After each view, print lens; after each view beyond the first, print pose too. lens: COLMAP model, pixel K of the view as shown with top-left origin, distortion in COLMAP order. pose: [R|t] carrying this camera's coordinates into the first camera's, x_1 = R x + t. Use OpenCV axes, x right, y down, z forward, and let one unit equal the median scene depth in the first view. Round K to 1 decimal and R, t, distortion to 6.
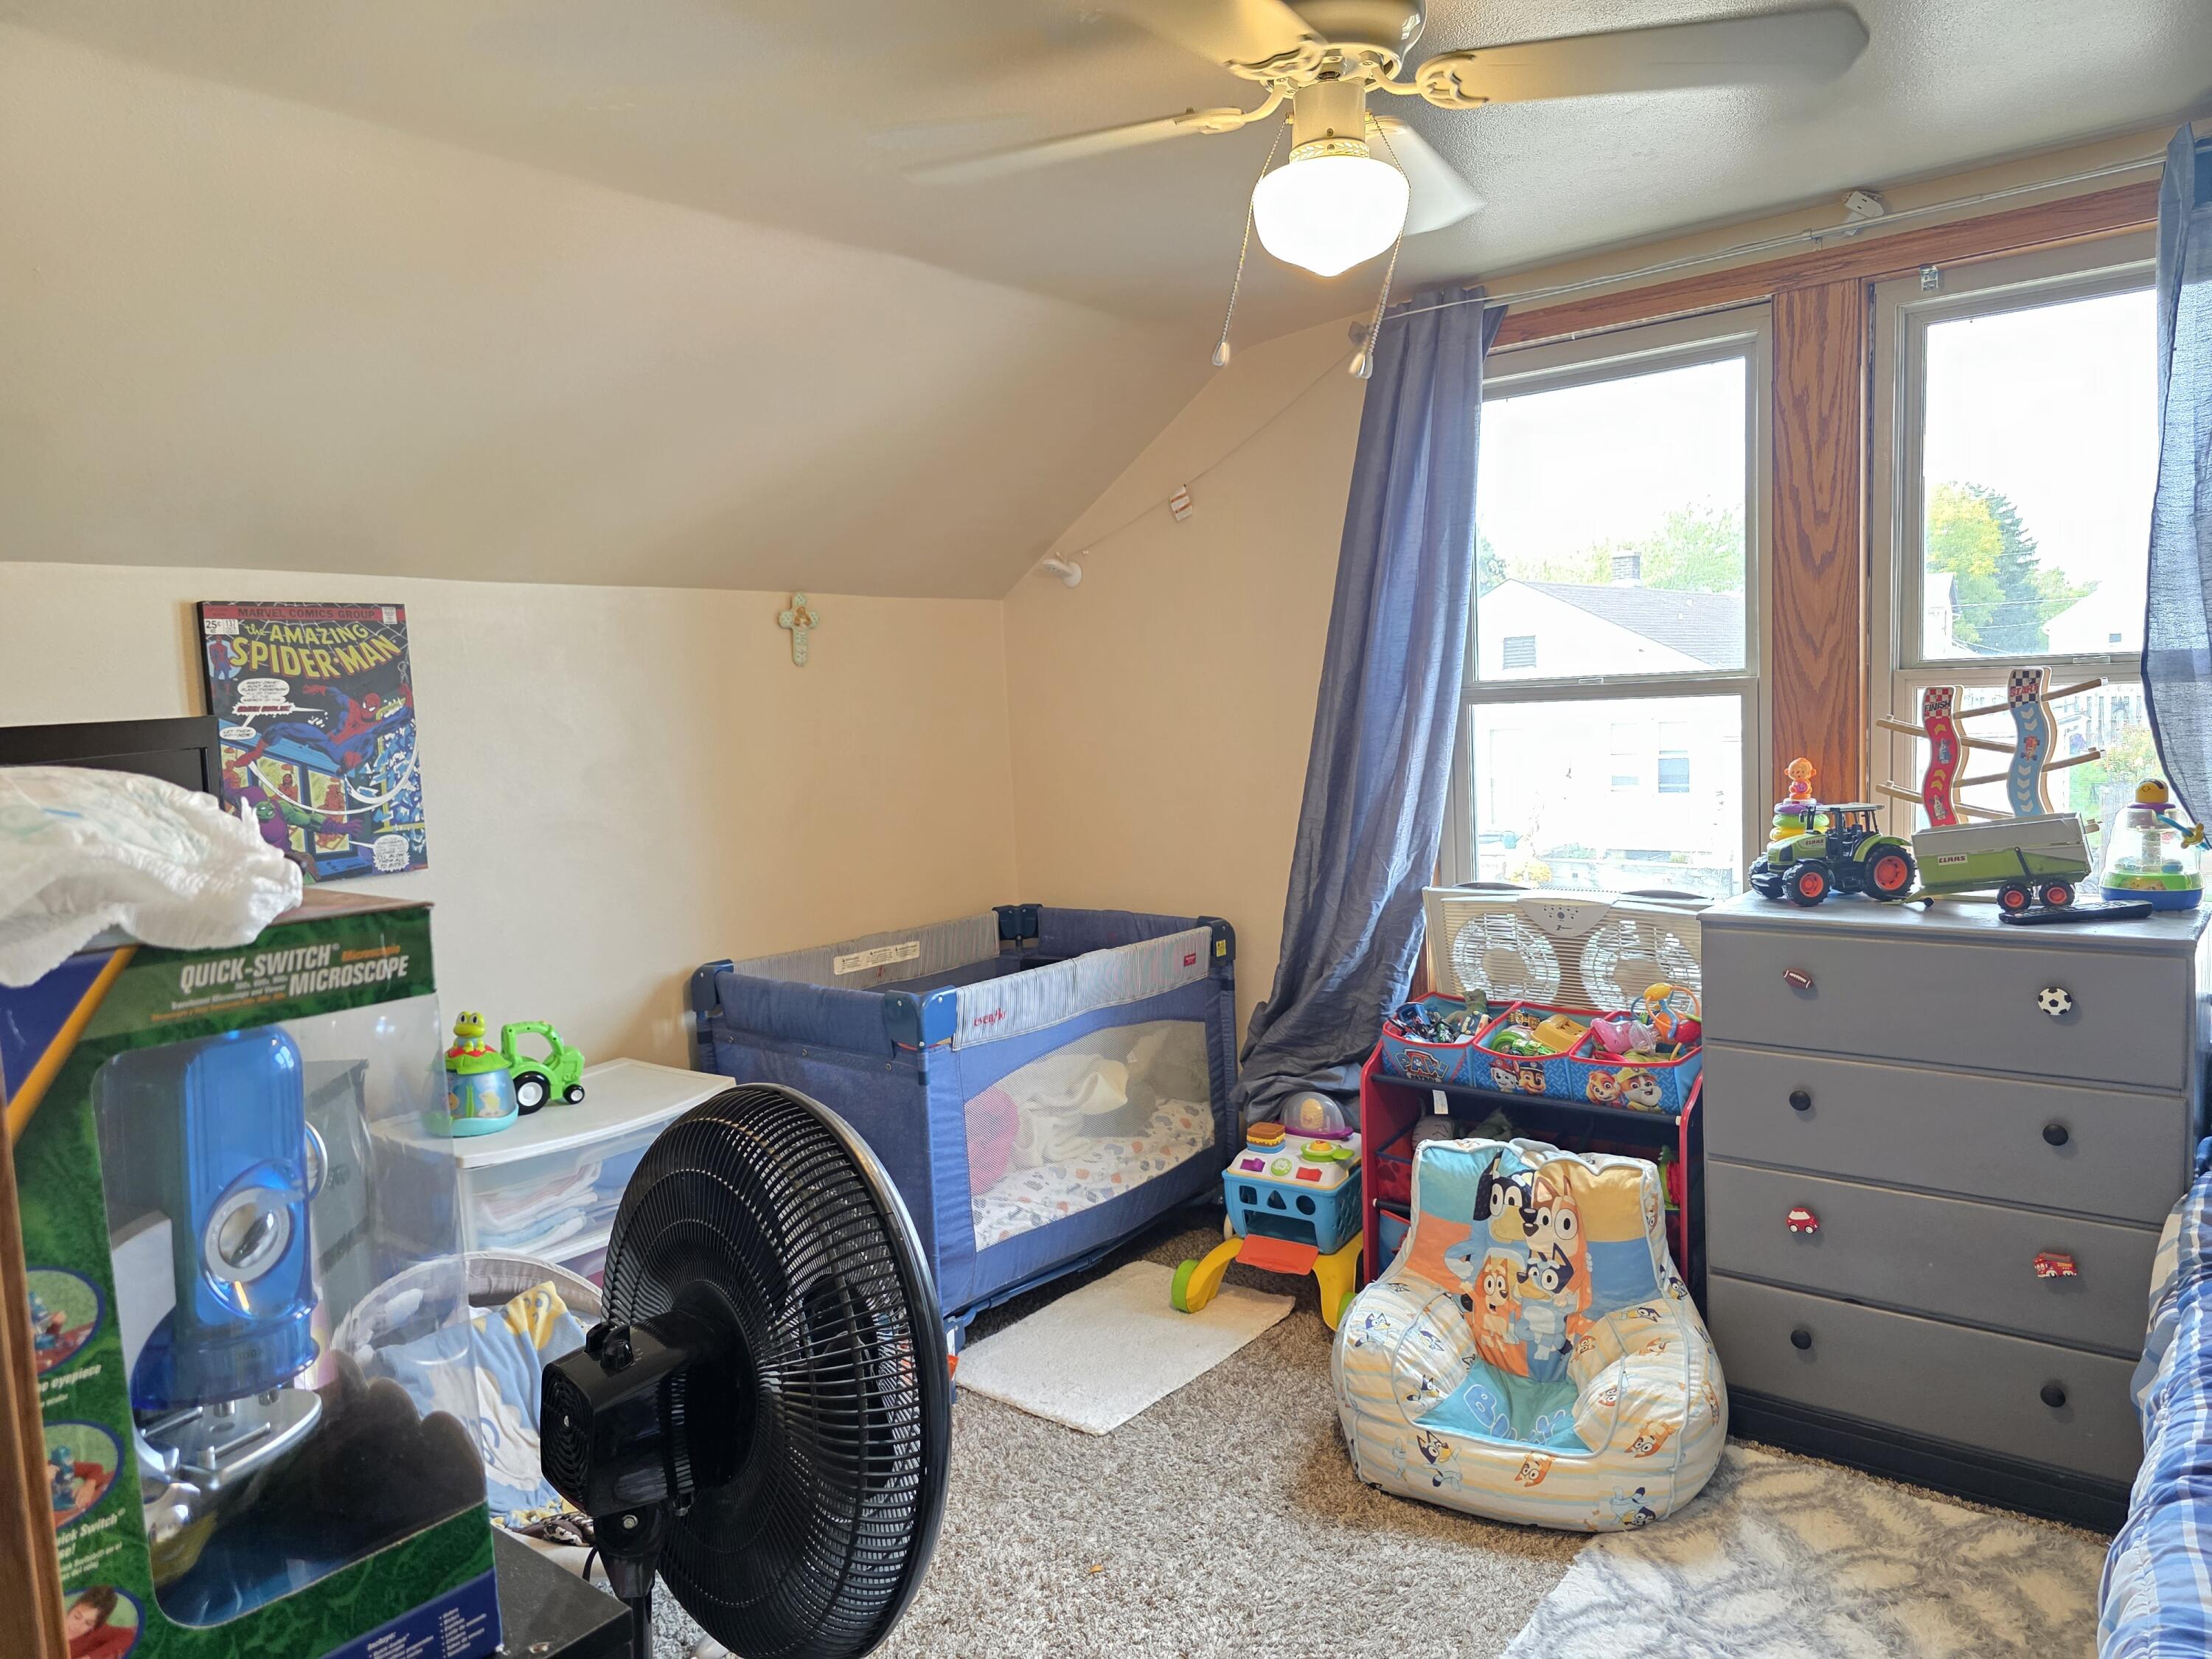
lens RADIAL K [[1486.5, 0, 1109.9], [0, 1486.5, 825.7], [0, 0, 1]] dist [0.030736, -0.029670]
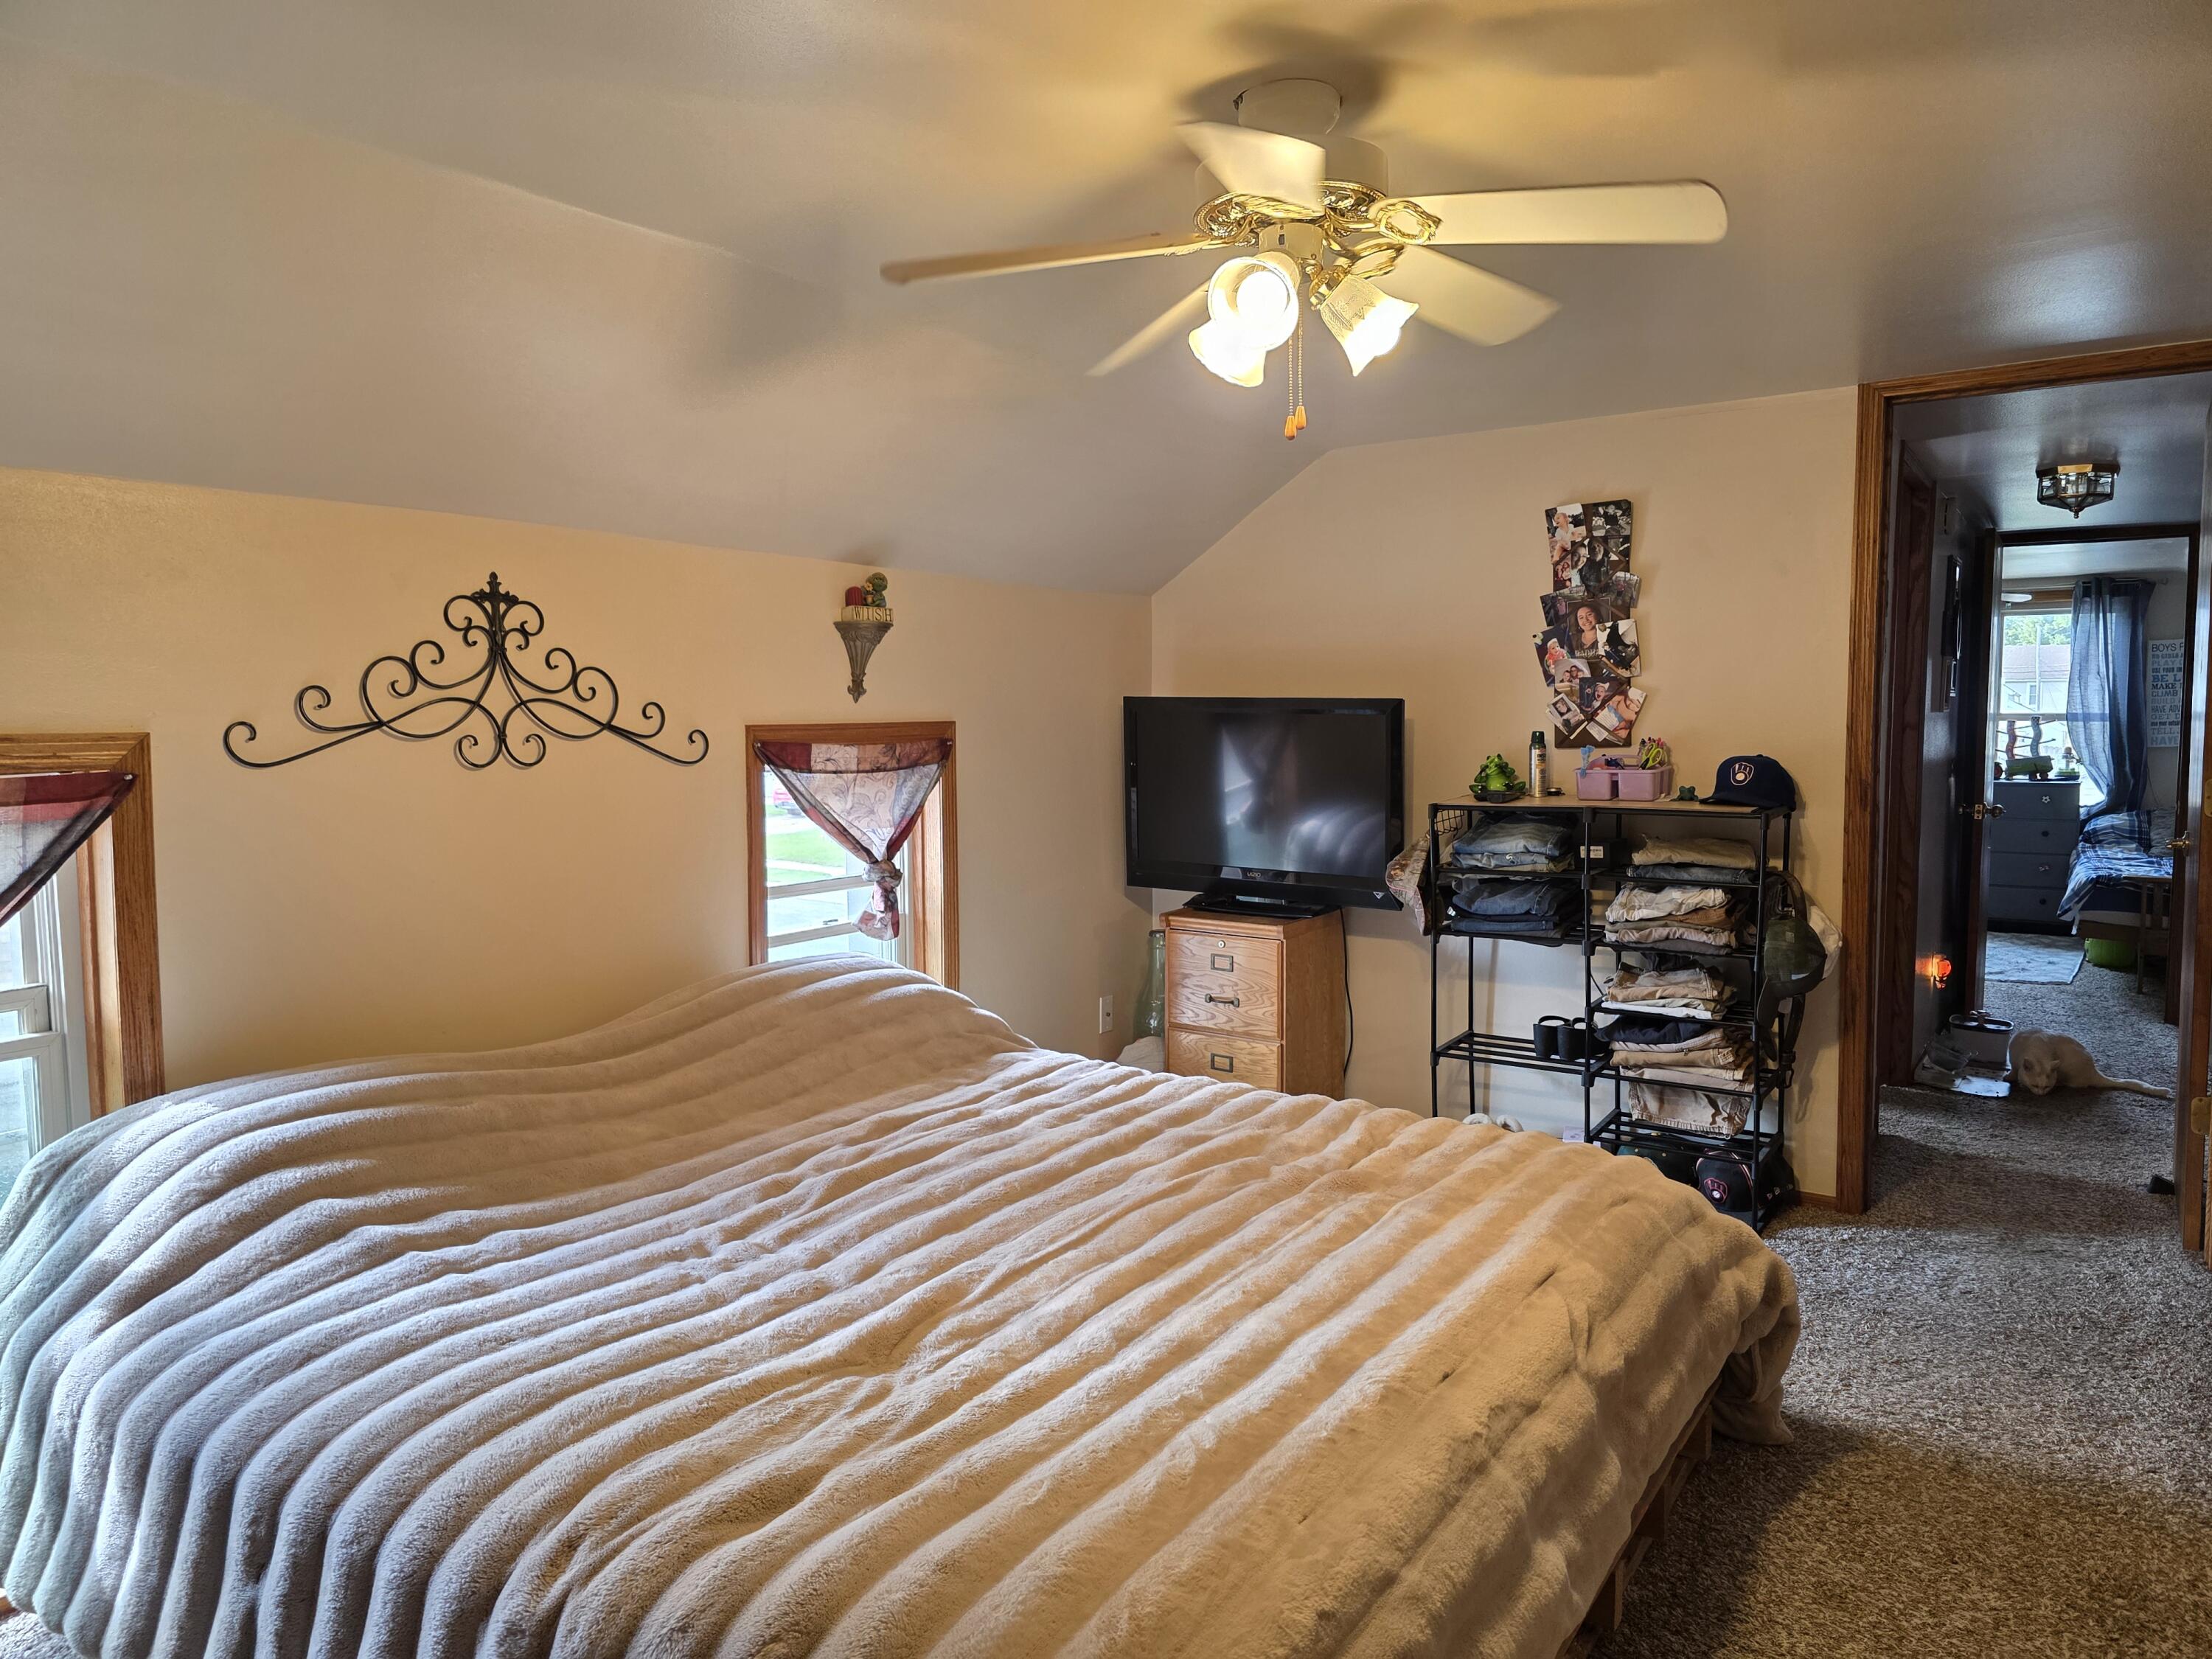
lens RADIAL K [[1486.5, 0, 1104.4], [0, 1486.5, 822.2], [0, 0, 1]] dist [0.030736, -0.029670]
pose [[0.995673, 0.033794, 0.086559, -1.889854], [-0.032423, 0.999326, -0.017193, 0.279667], [-0.087082, 0.014312, 0.996098, -2.355774]]
